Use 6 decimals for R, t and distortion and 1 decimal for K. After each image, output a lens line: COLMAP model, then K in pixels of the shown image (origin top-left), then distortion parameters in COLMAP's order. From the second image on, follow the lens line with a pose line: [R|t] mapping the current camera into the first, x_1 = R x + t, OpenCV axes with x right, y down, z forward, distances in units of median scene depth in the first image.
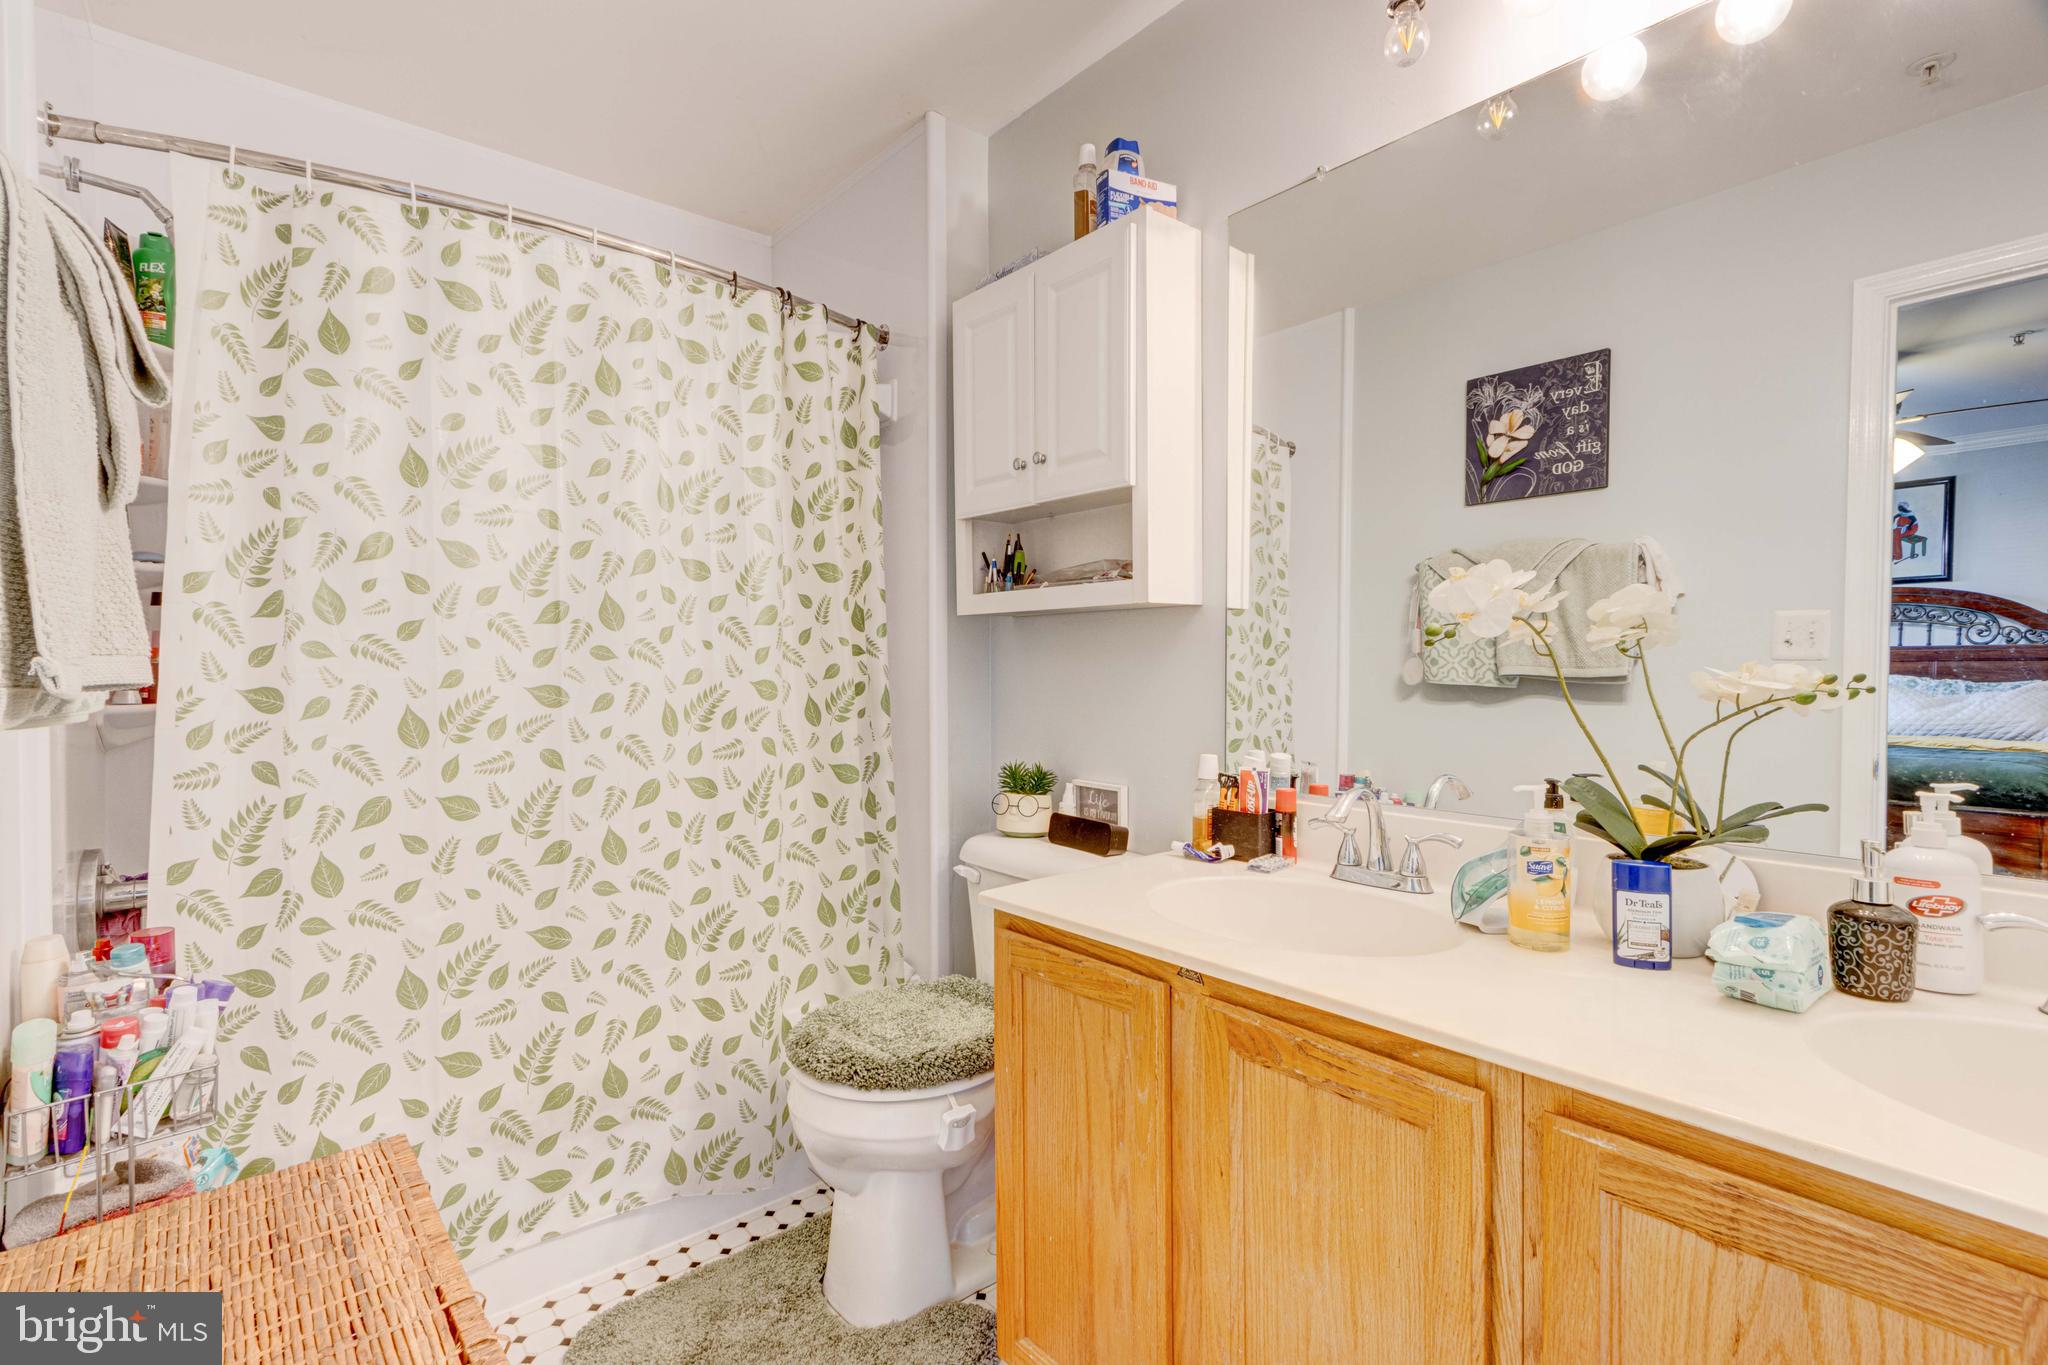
lens RADIAL K [[937.9, 0, 1031.9], [0, 937.9, 669.8], [0, 0, 1]] dist [0.009600, -0.003340]
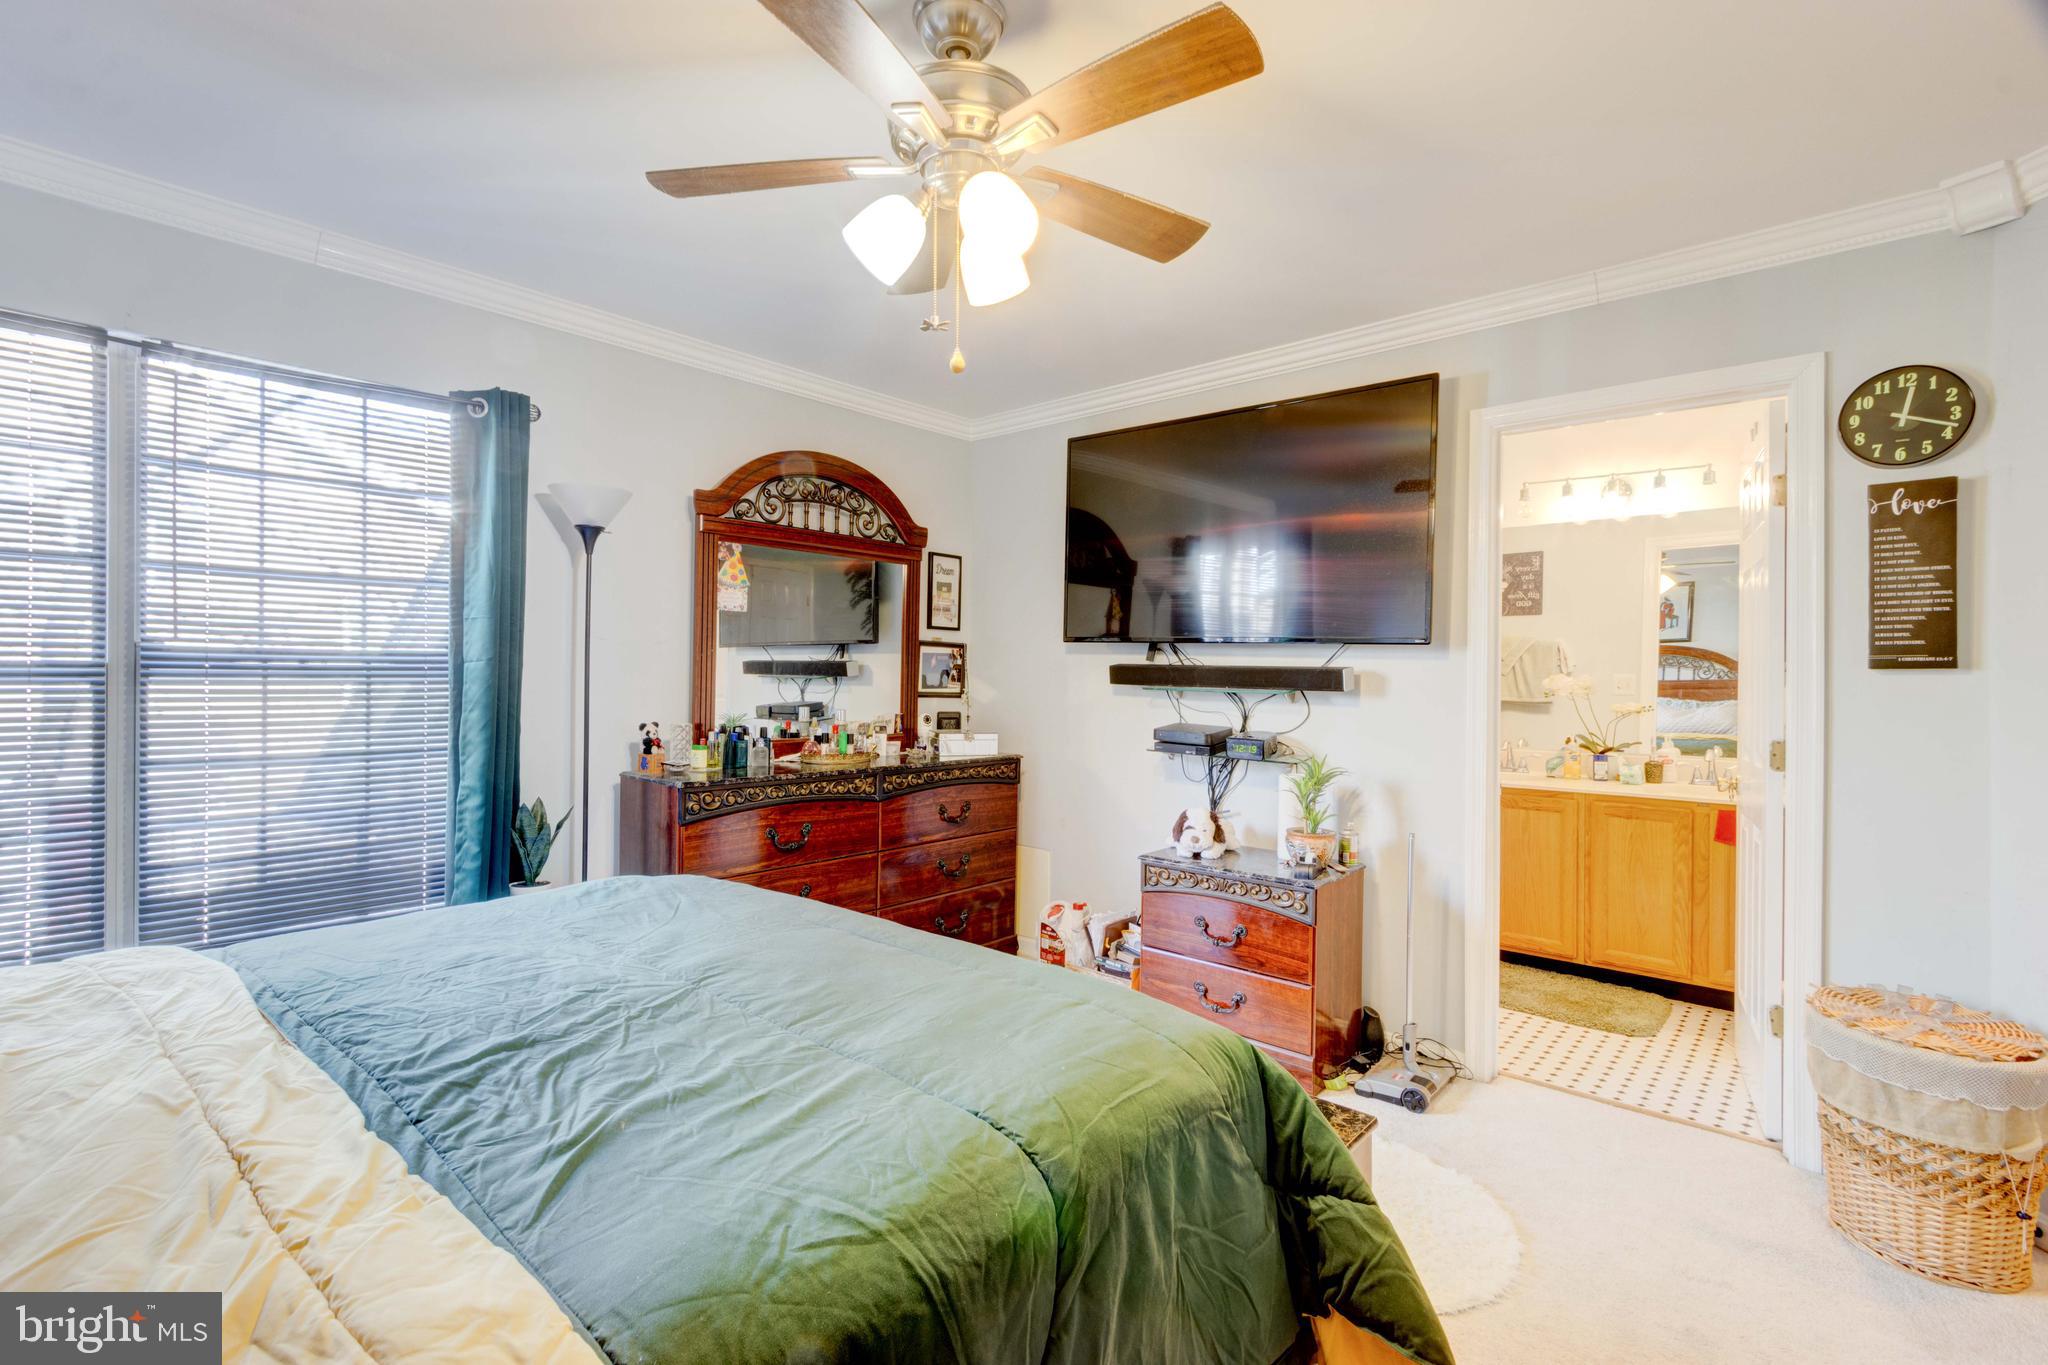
lens RADIAL K [[937.9, 0, 1019.6], [0, 937.9, 684.0], [0, 0, 1]] dist [0.009600, -0.003340]
pose [[0.990172, -0.001866, 0.139841, -0.884085], [0.001865, 0.999998, 0.000142, -0.035426], [-0.139841, 0.000120, 0.990174, -0.978348]]
